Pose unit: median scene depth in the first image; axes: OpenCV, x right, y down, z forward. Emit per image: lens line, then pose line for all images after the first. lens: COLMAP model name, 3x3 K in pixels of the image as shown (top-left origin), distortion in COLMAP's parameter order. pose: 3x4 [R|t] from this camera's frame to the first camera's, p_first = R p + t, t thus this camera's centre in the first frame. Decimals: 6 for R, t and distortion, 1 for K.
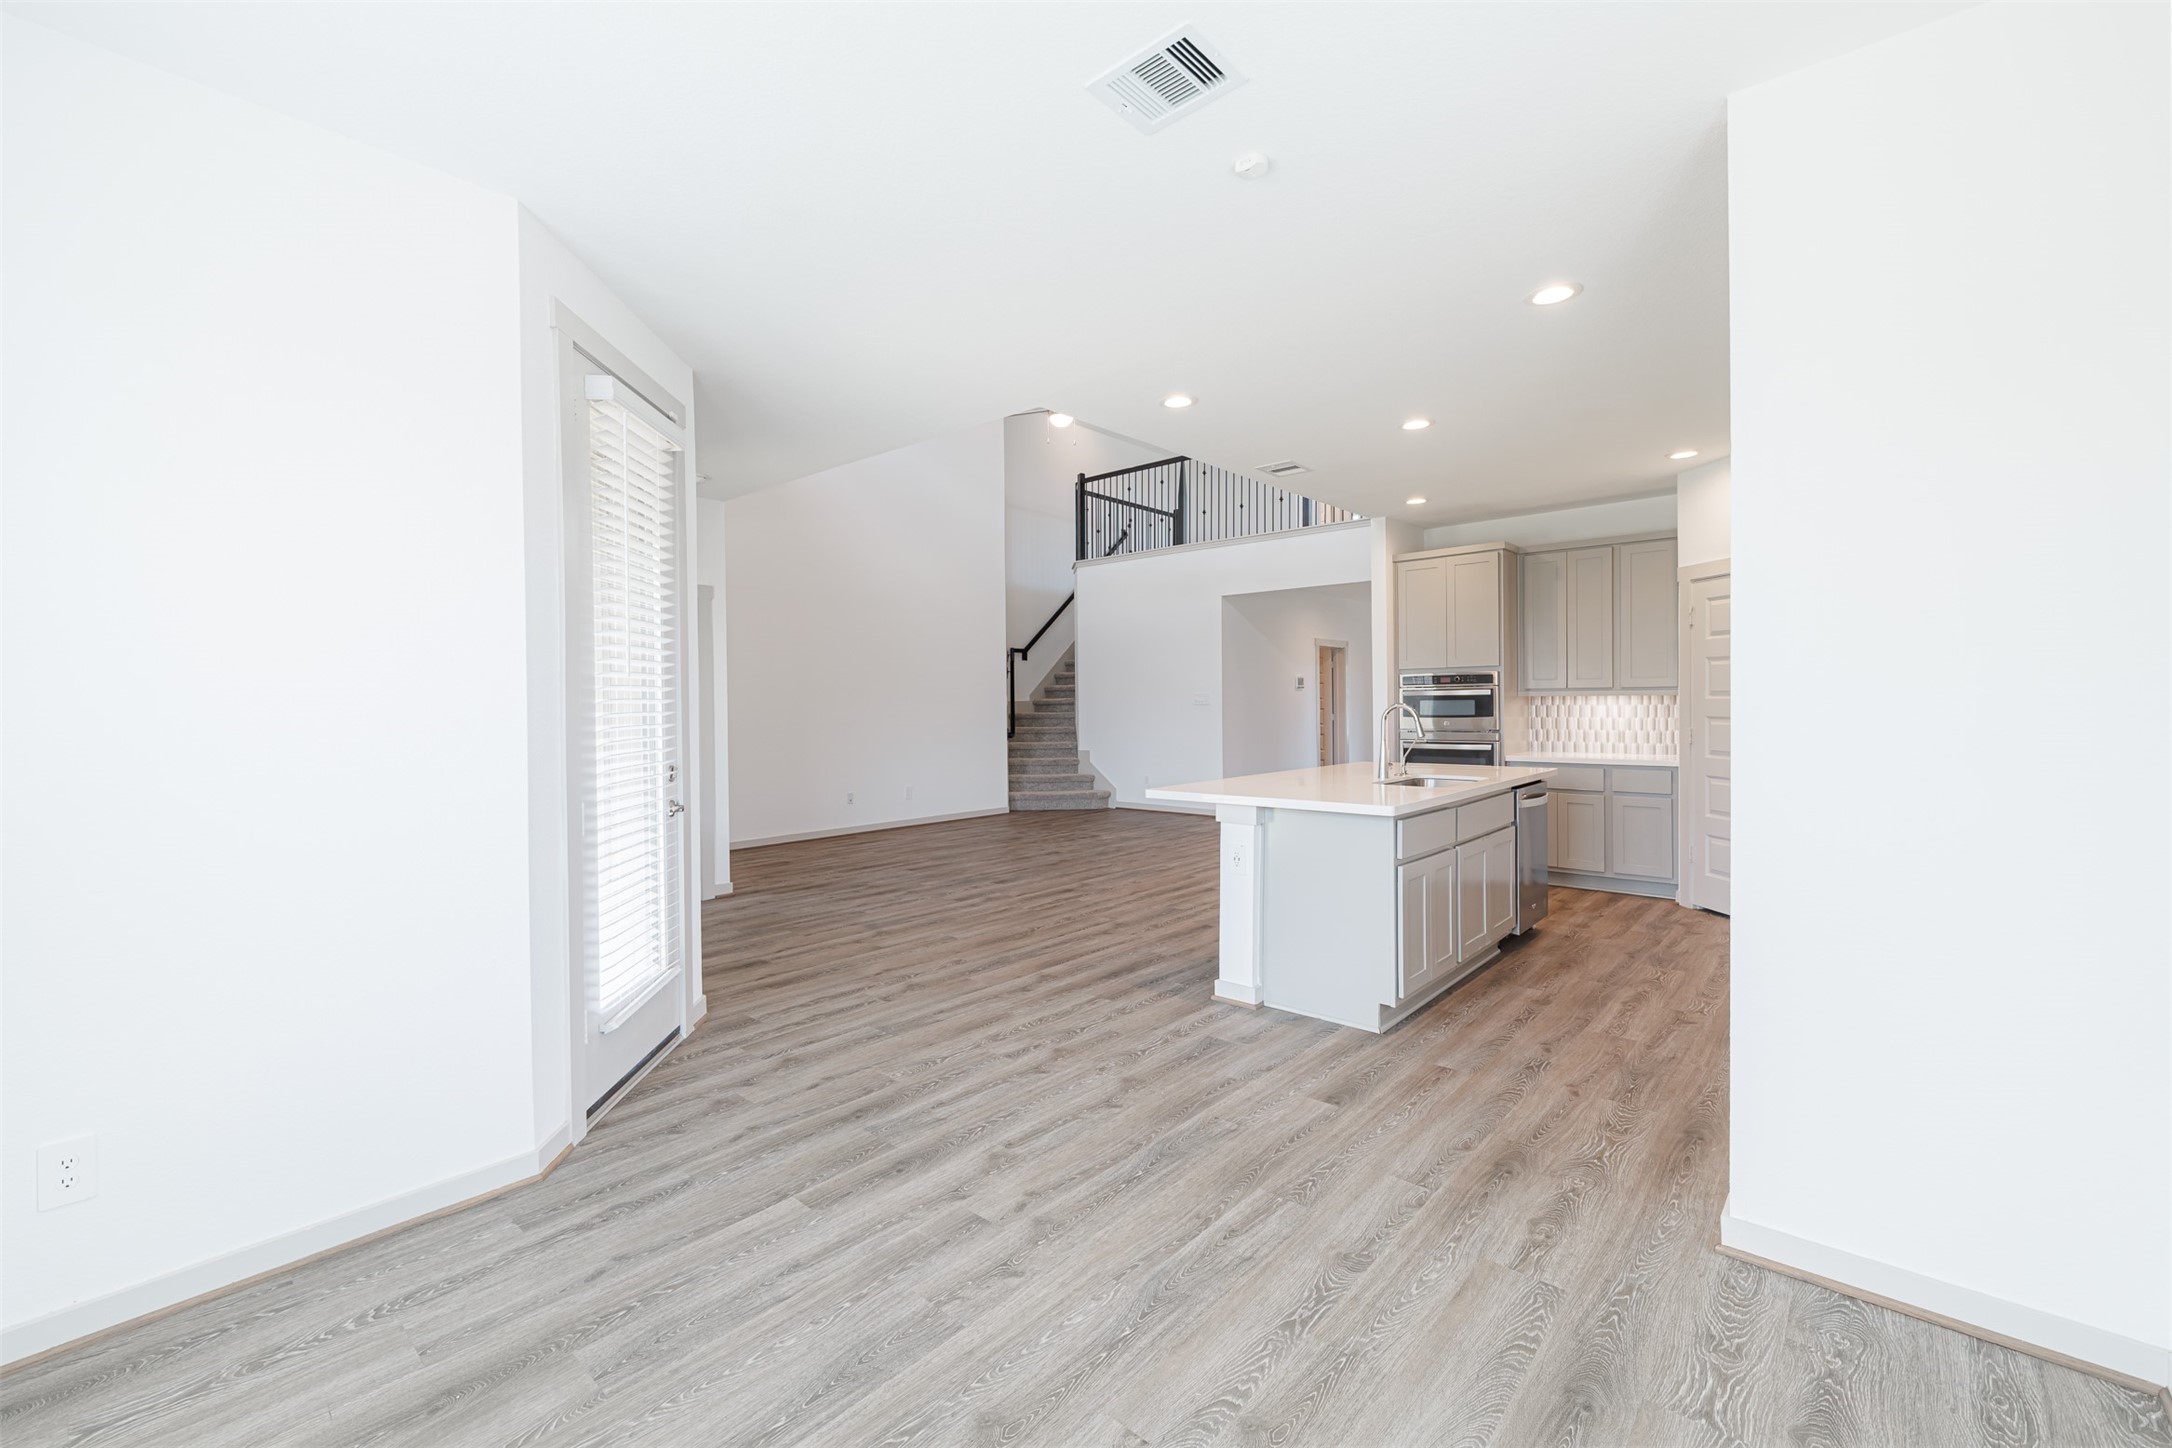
lens RADIAL K [[898.3, 0, 1083.2], [0, 898.3, 708.3], [0, 0, 1]] dist [0.014326, -0.000090]
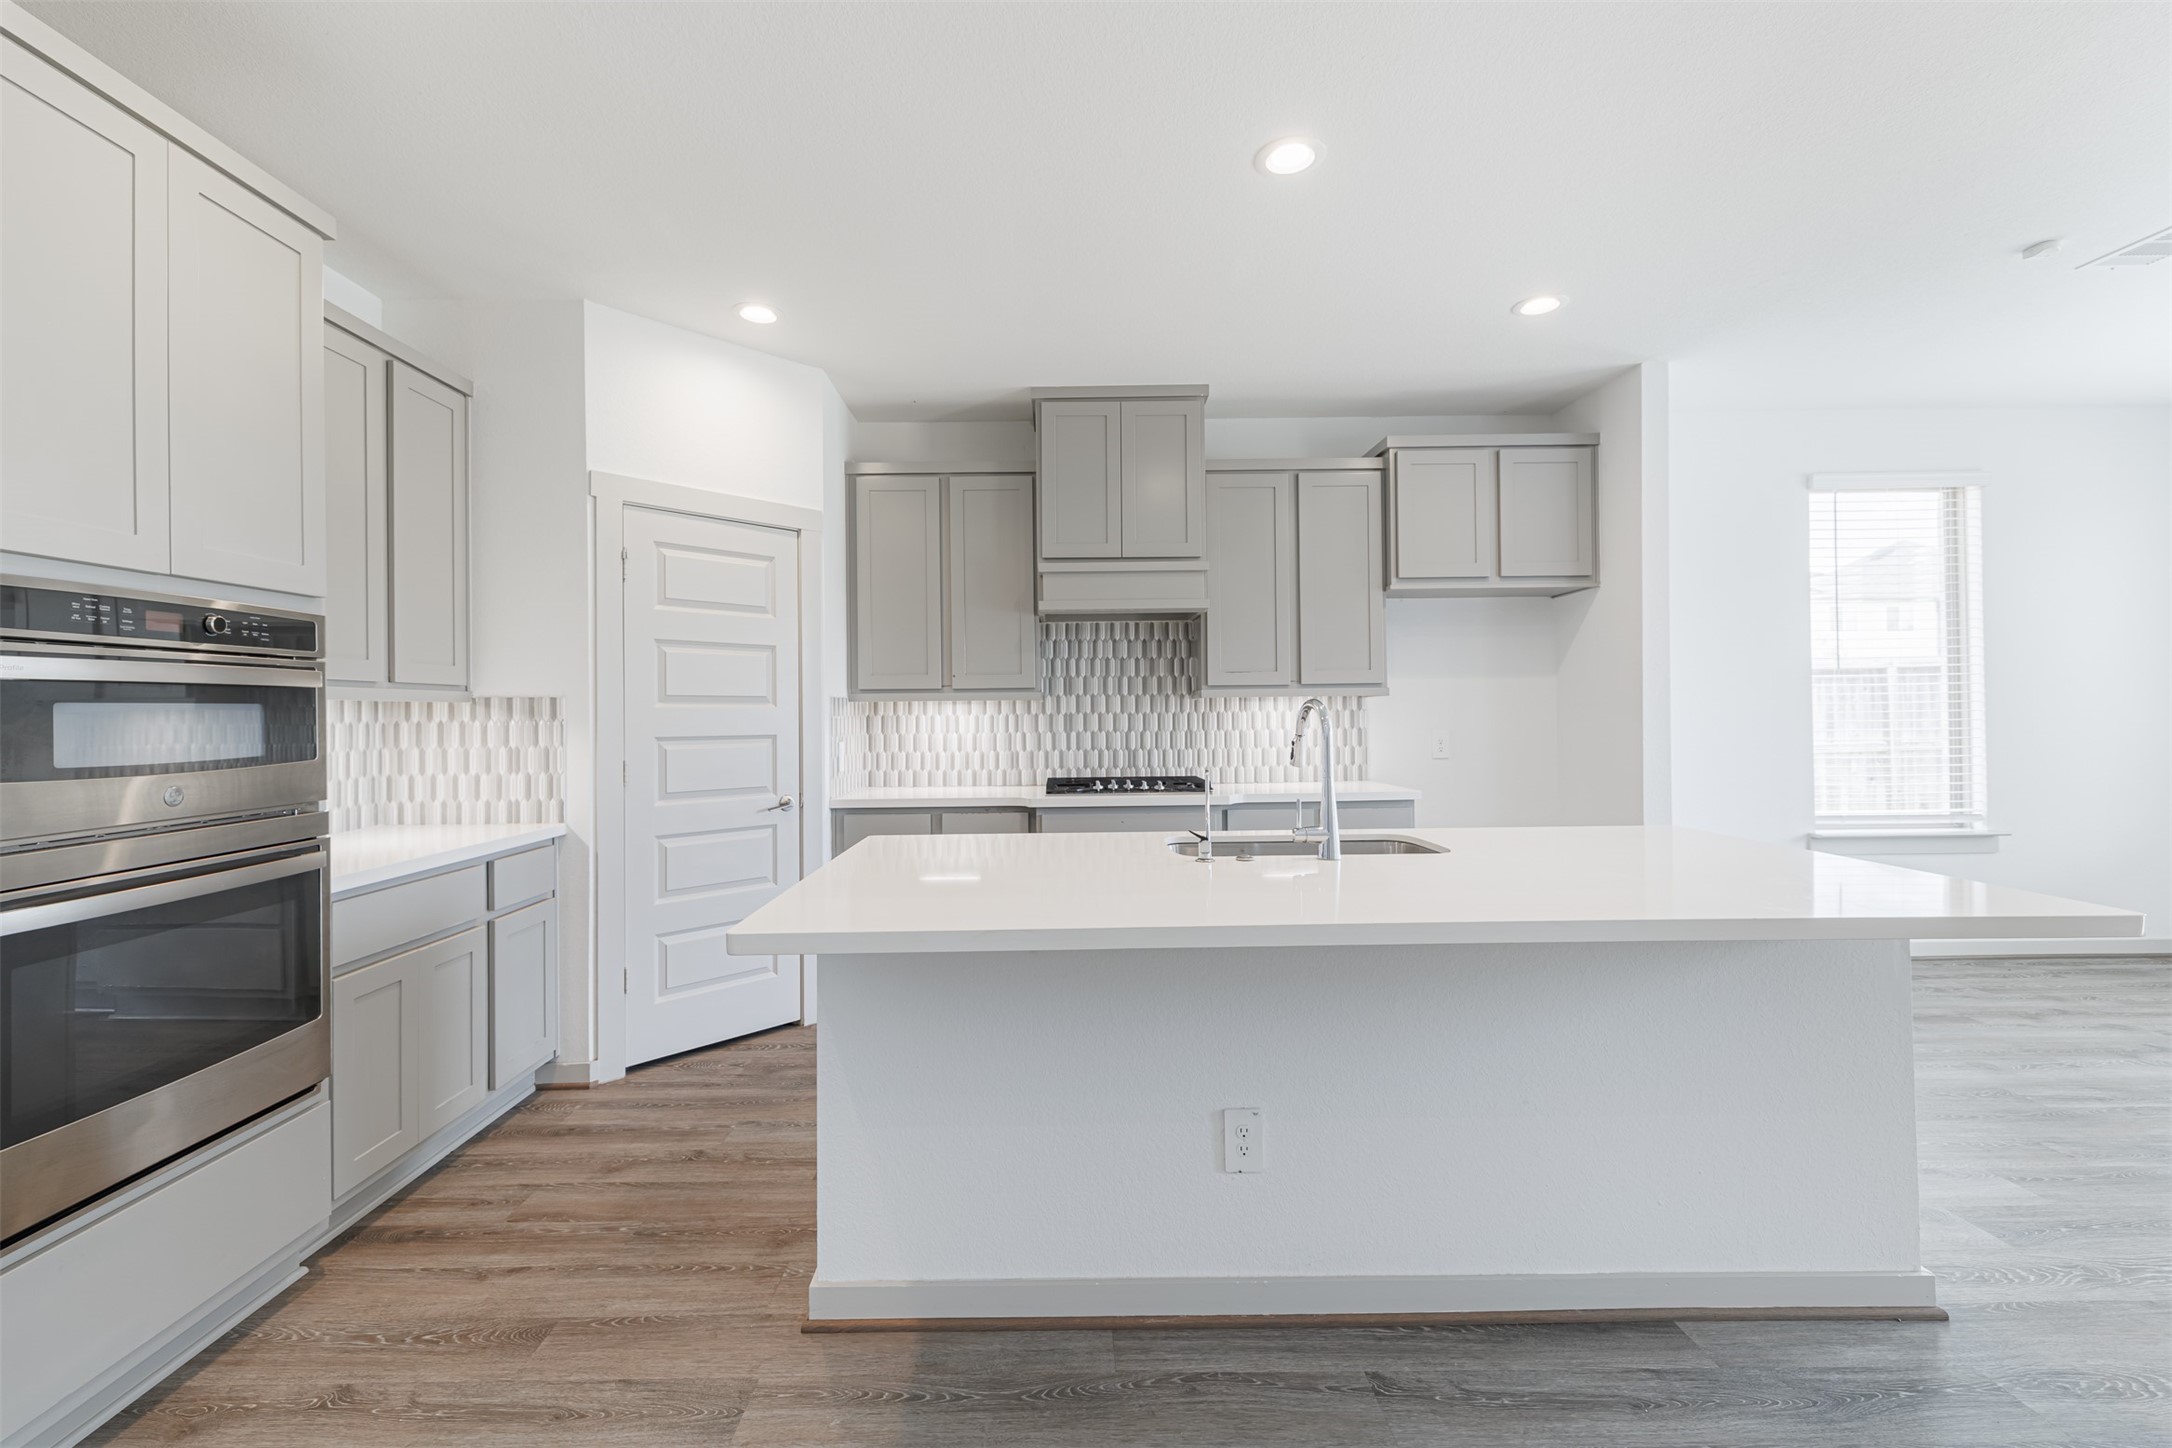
lens RADIAL K [[903.4, 0, 1062.0], [0, 903.4, 710.4], [0, 0, 1]] dist [0.005697, -0.000313]
pose [[-0.654649, 0.018720, 0.755701, 0.029754], [0.023023, 0.999723, -0.004820, -0.000181], [-0.755582, 0.014243, -0.654899, 0.611913]]
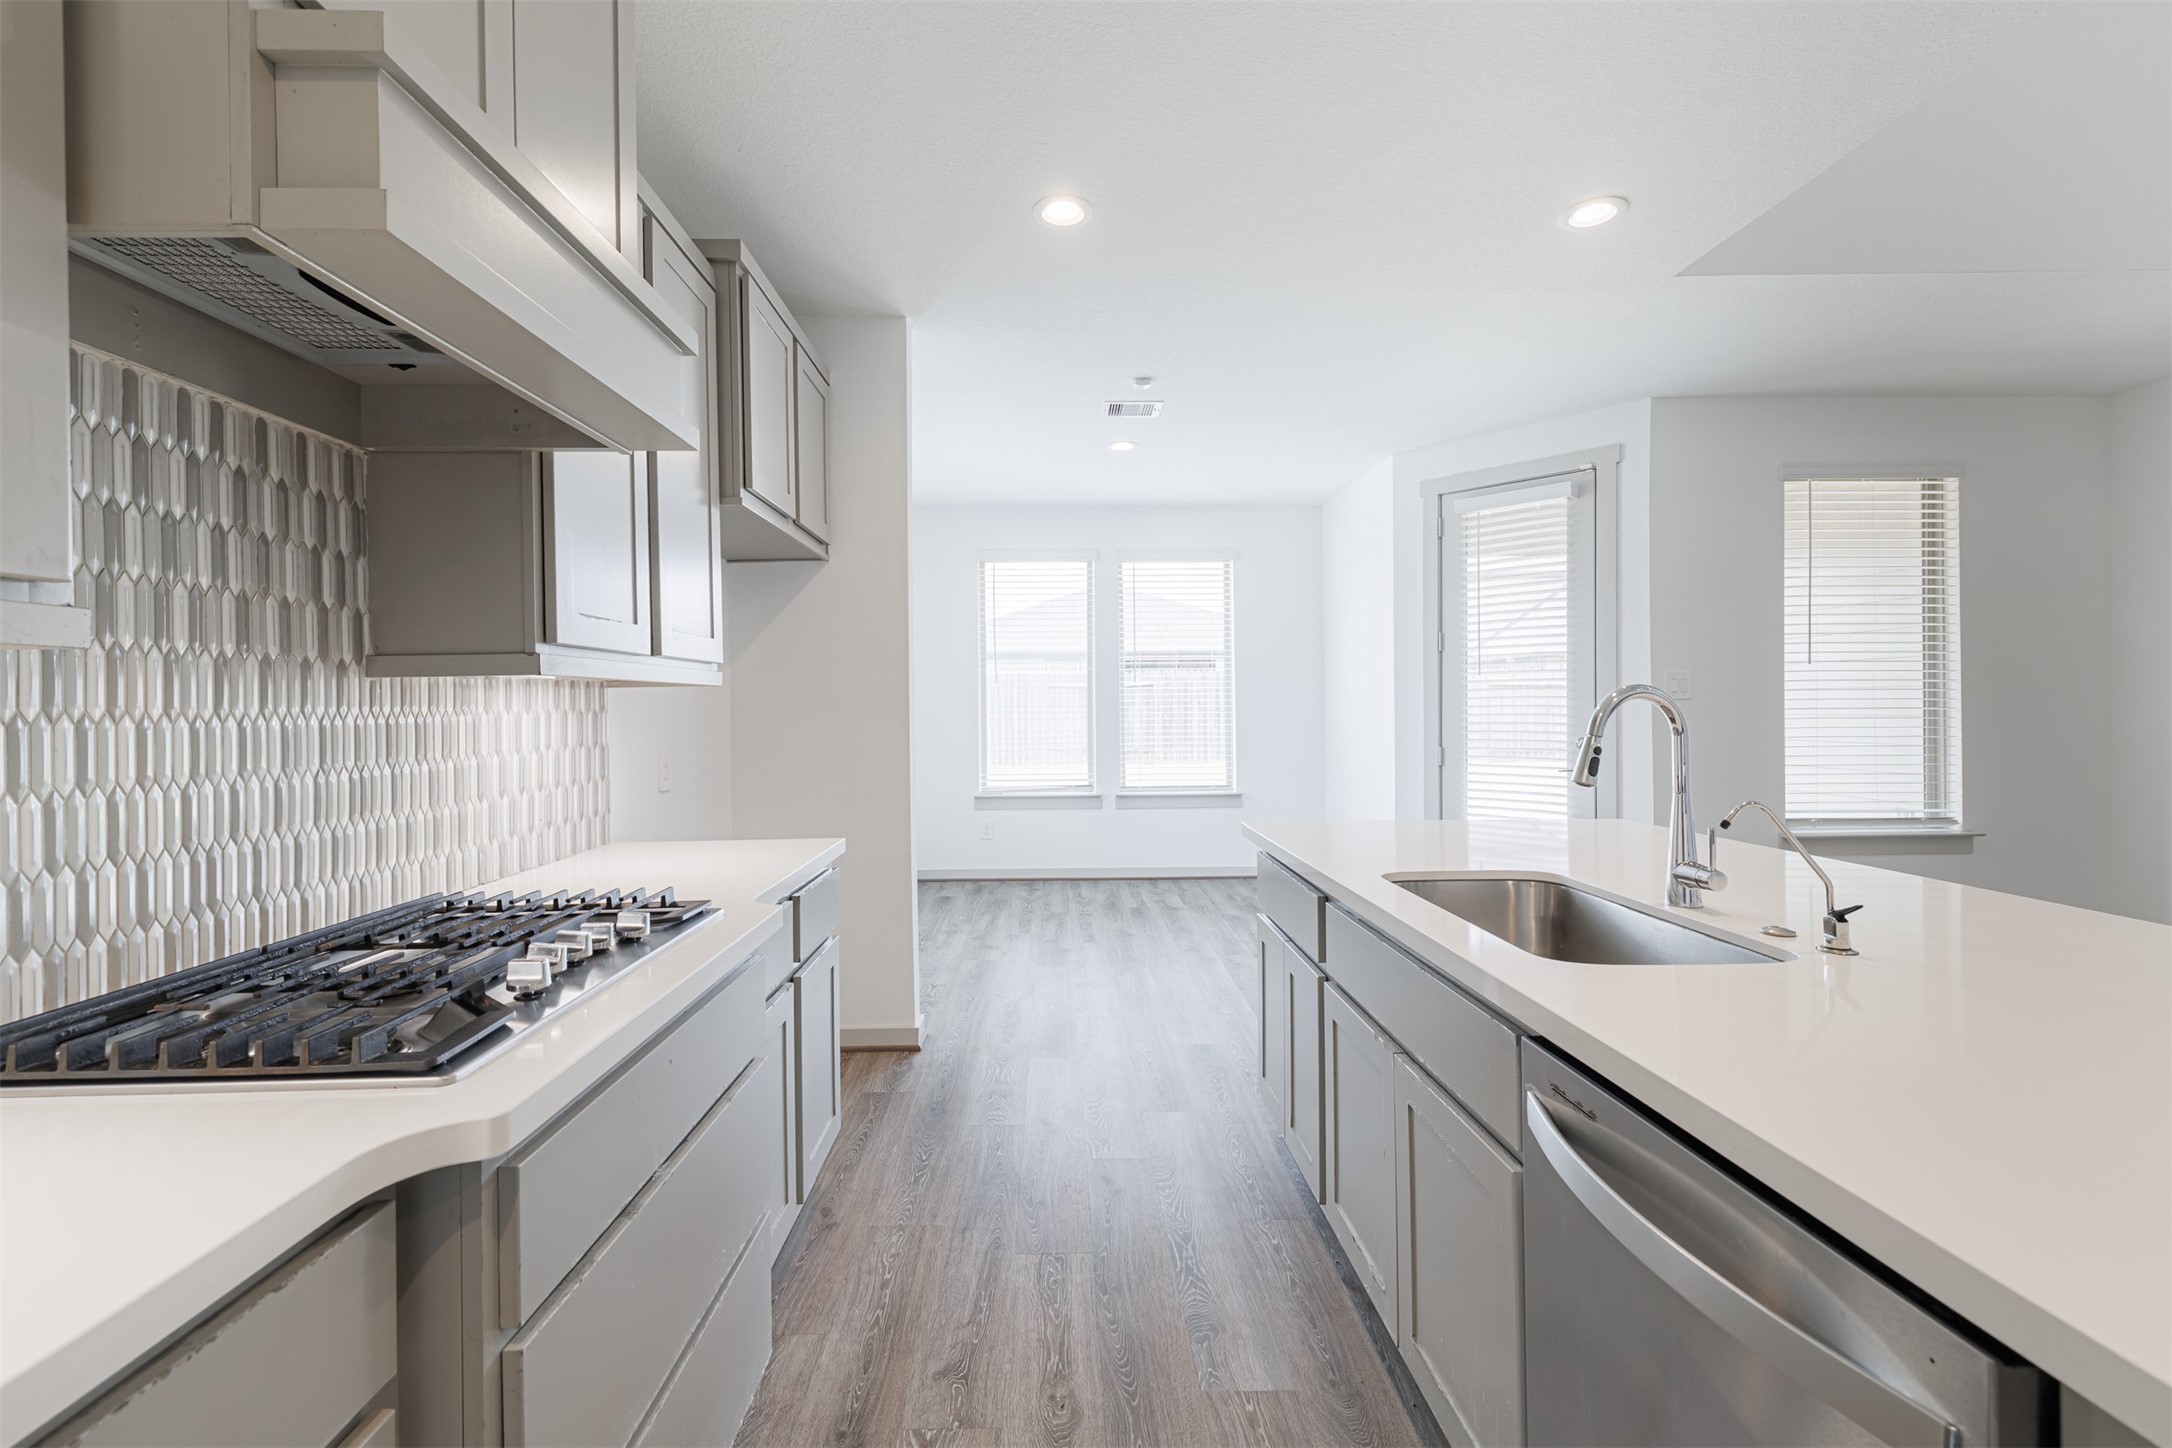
lens RADIAL K [[917.7, 0, 1070.6], [0, 917.7, 724.0], [0, 0, 1]] dist [0.013351, -0.000049]
pose [[-0.742424, 0.028860, -0.669309, 0.320612], [0.011555, 0.999475, 0.030280, -0.001762], [0.669831, 0.014747, -0.742367, 0.479564]]
